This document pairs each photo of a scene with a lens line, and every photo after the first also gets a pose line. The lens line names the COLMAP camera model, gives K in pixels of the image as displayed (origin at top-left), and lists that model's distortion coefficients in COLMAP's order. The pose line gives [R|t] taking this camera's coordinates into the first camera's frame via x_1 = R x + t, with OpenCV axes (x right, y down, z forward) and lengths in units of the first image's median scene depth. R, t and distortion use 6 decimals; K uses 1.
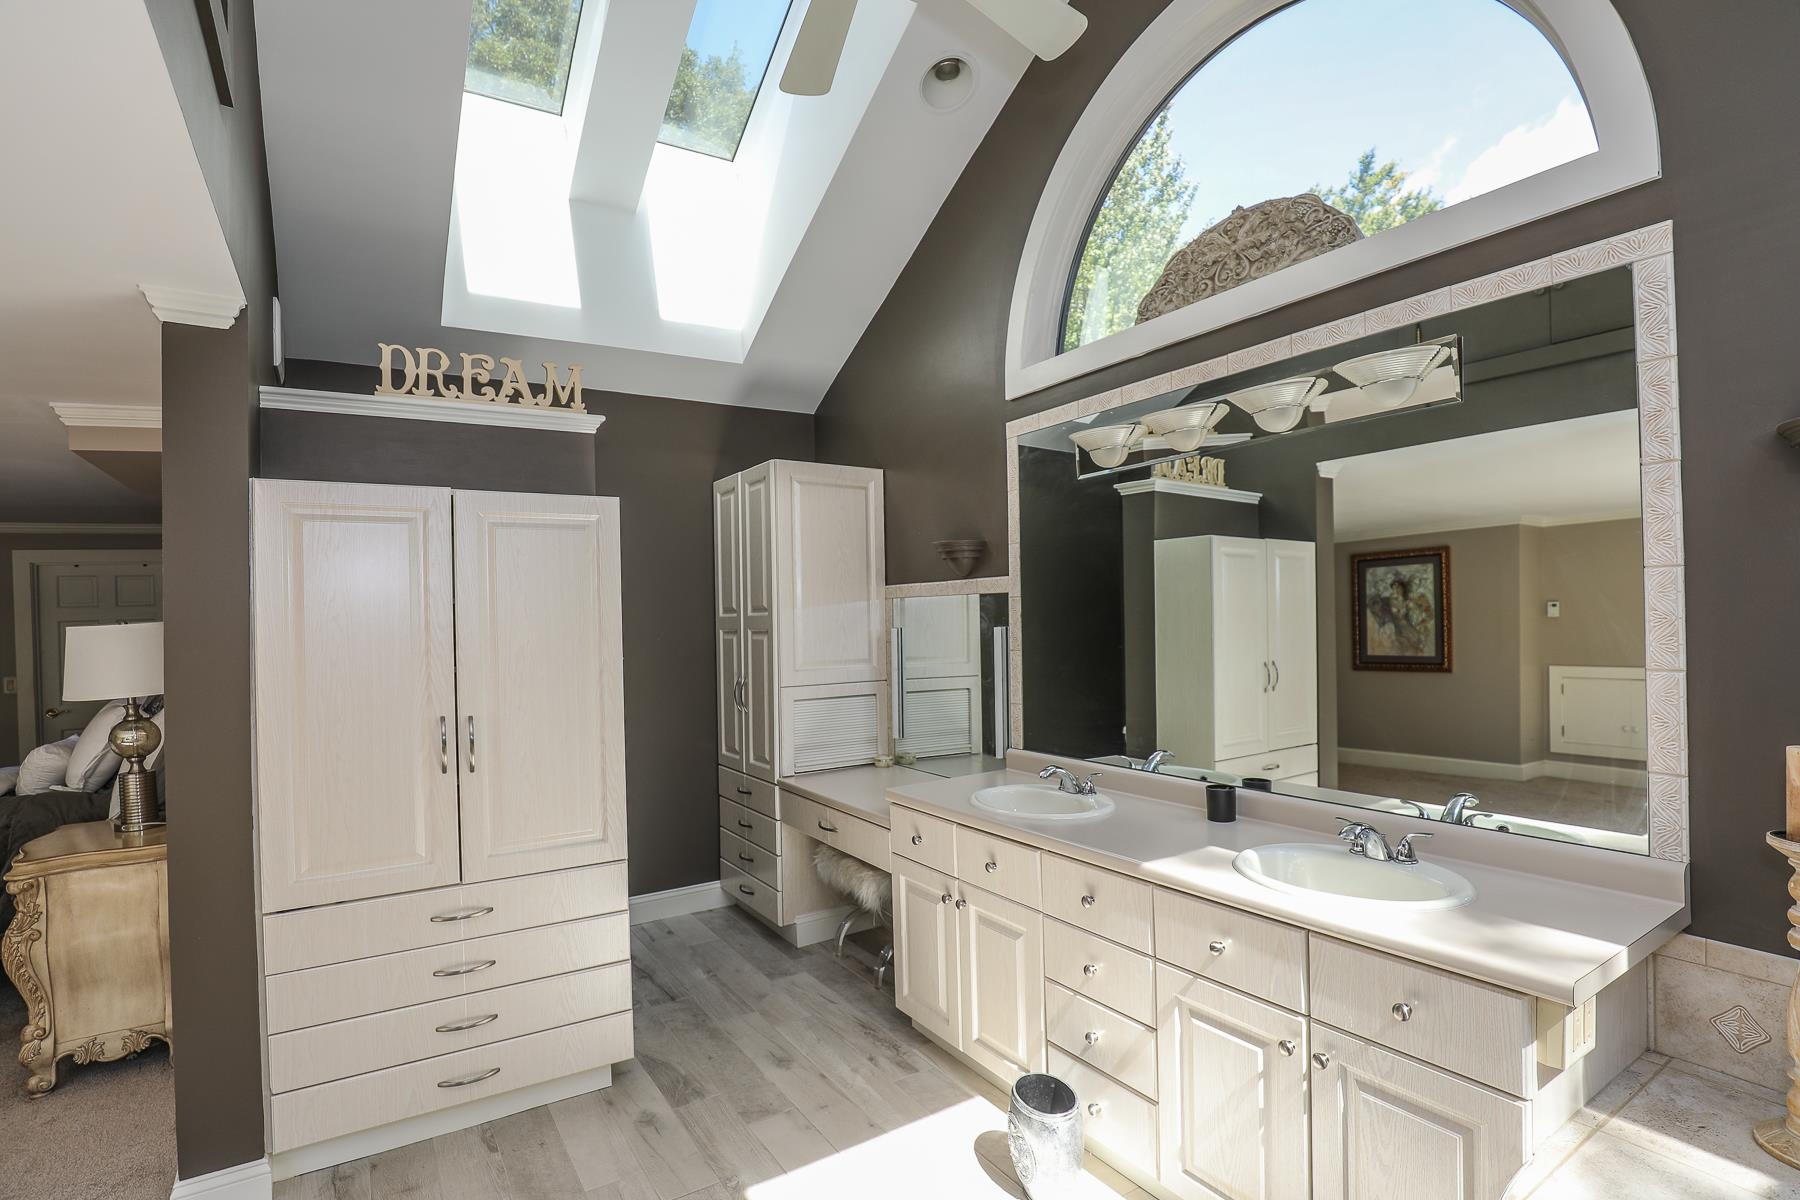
lens RADIAL K [[857.1, 0, 901.9], [0, 857.1, 610.7], [0, 0, 1]] dist [-0.022301, 0.000905]
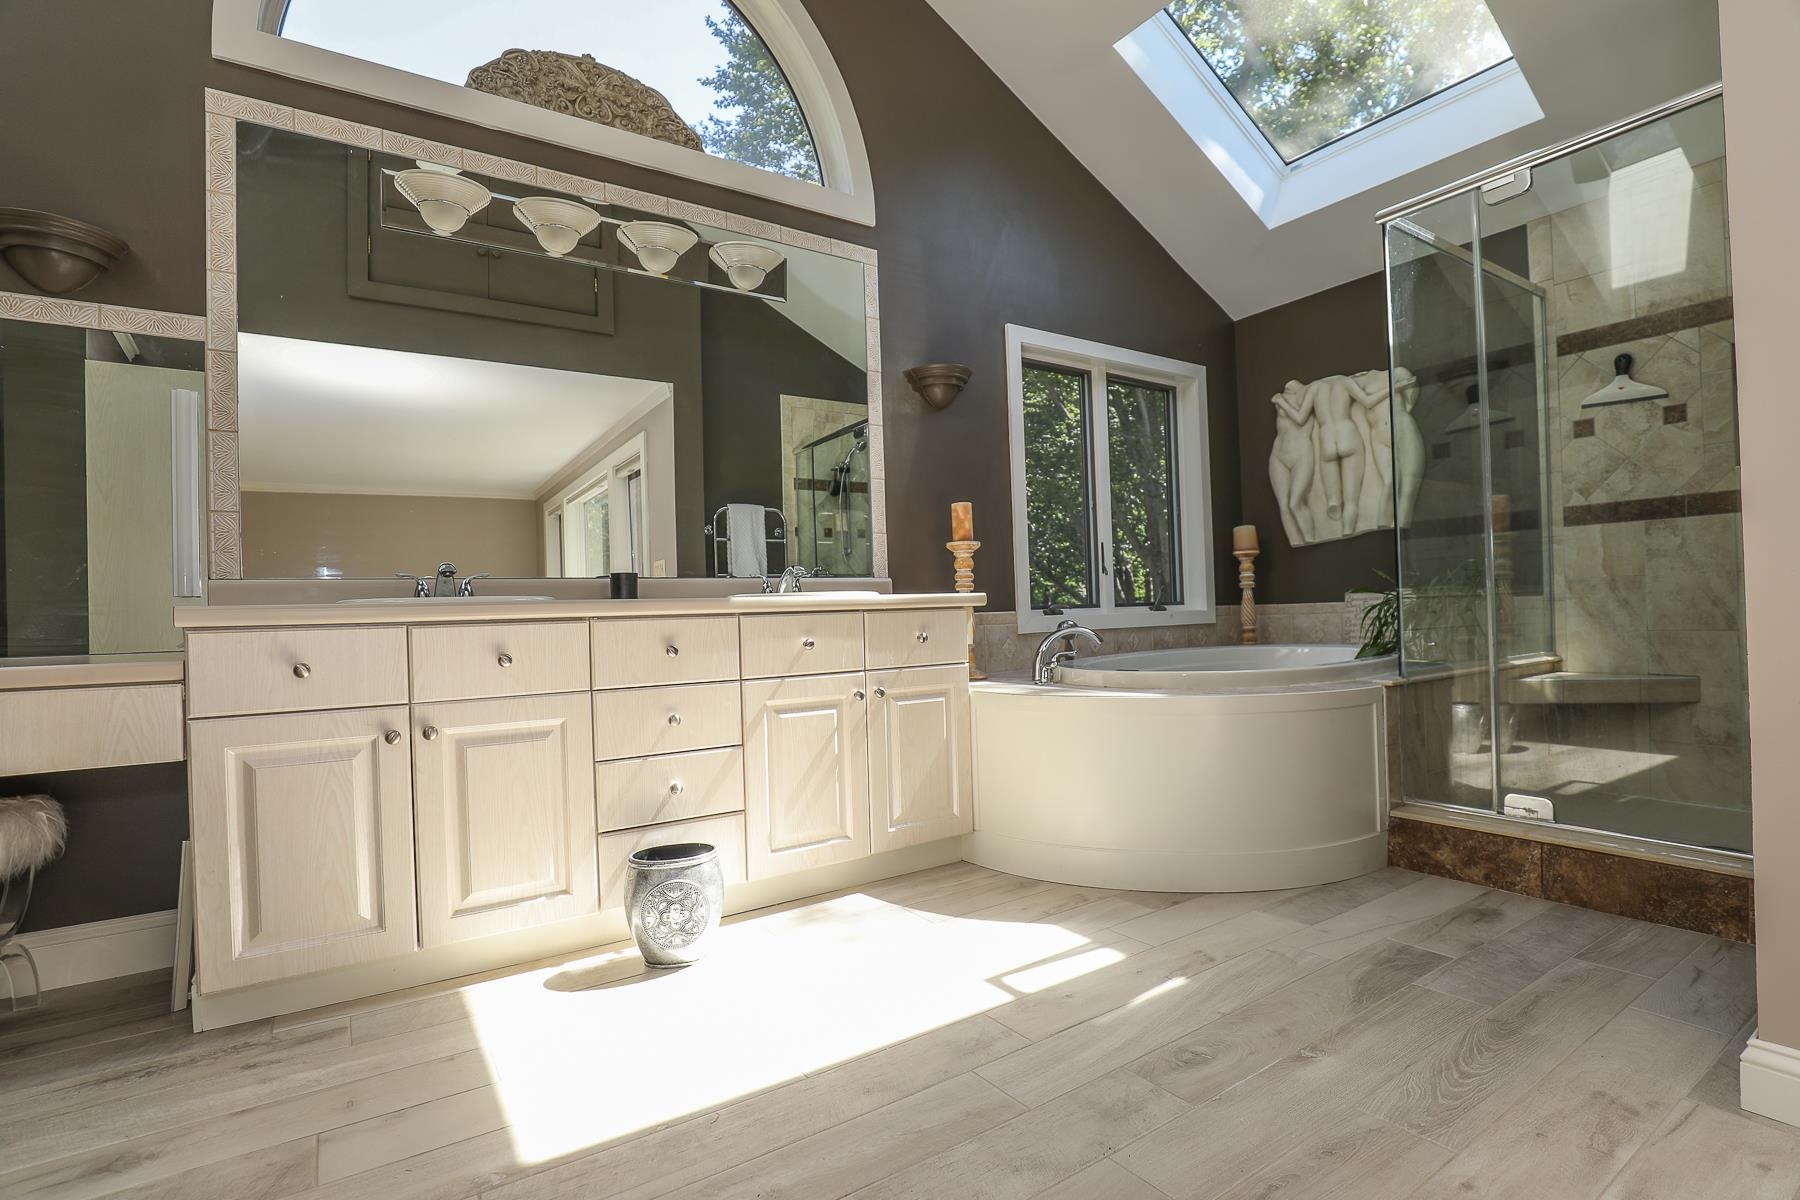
lens RADIAL K [[857.1, 0, 901.9], [0, 857.1, 610.7], [0, 0, 1]] dist [-0.022301, 0.000905]
pose [[-0.012608, 0.036321, 0.999261, -0.706085], [0.027077, 0.998986, -0.035969, 0.302591], [-0.999554, 0.026603, -0.013579, 0.669064]]
